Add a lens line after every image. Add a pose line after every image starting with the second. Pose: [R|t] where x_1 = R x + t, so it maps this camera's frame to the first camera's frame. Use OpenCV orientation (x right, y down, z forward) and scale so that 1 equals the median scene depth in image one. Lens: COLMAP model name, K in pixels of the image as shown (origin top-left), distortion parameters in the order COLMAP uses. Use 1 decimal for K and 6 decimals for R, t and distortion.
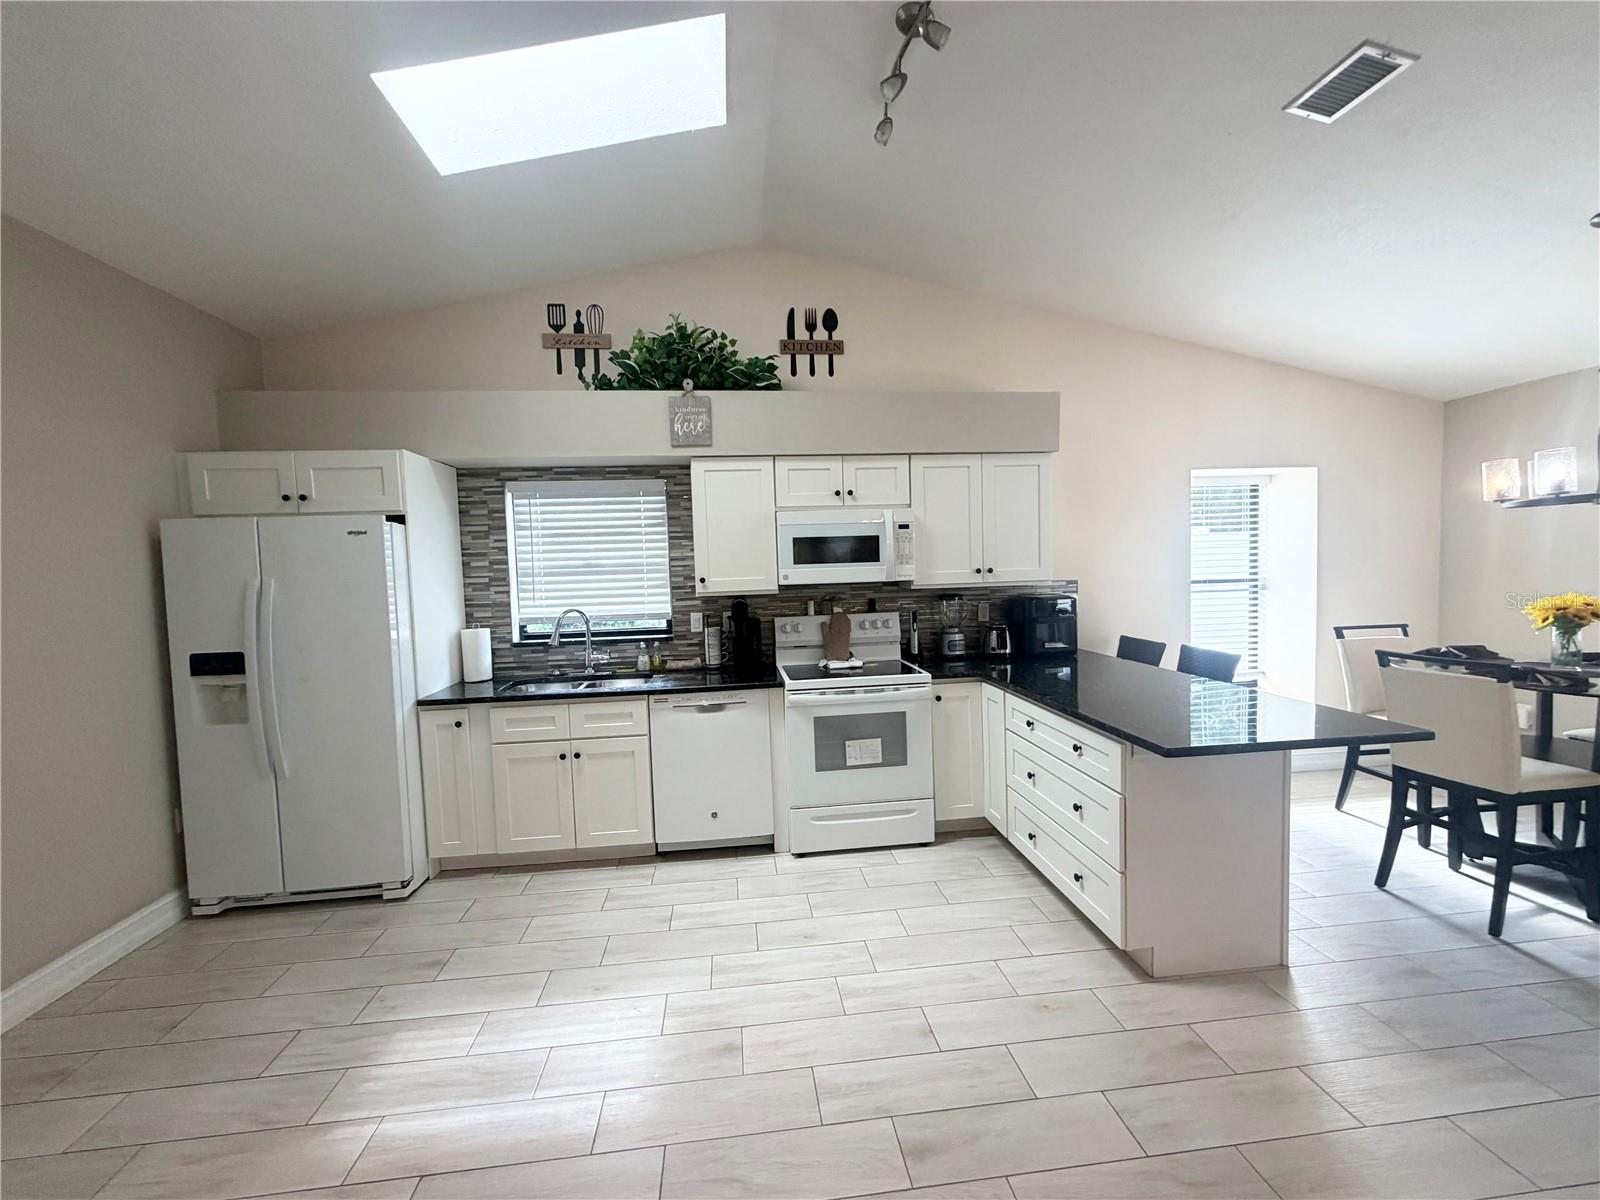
lens RADIAL K [[638.7, 0, 794.9], [0, 638.7, 594.9], [0, 0, 1]] dist [0.002208, 0.000080]
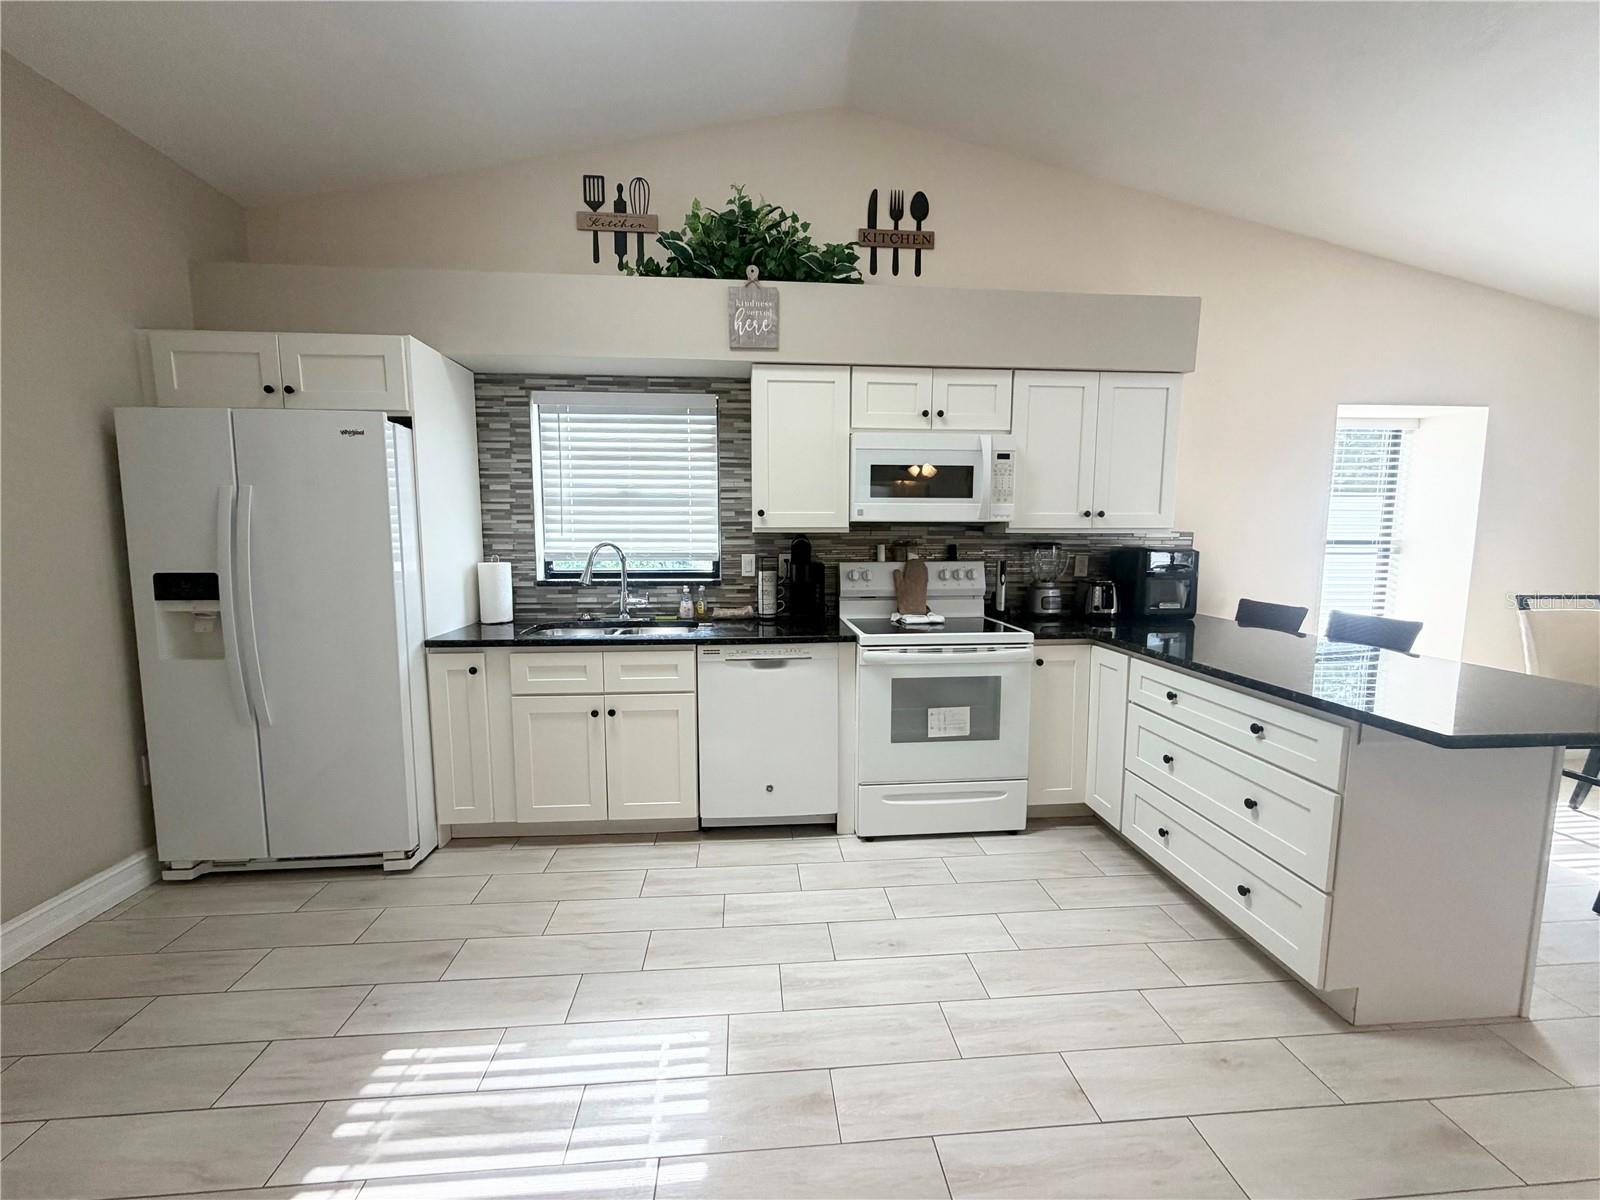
lens RADIAL K [[638.7, 0, 793.5], [0, 638.7, 593.1], [0, 0, 1]] dist [0.002208, 0.000080]
pose [[0.999092, 0.034916, -0.024398, -0.080124], [-0.033677, 0.998207, 0.049483, 0.040819], [0.026082, -0.048617, 0.998477, 0.159734]]
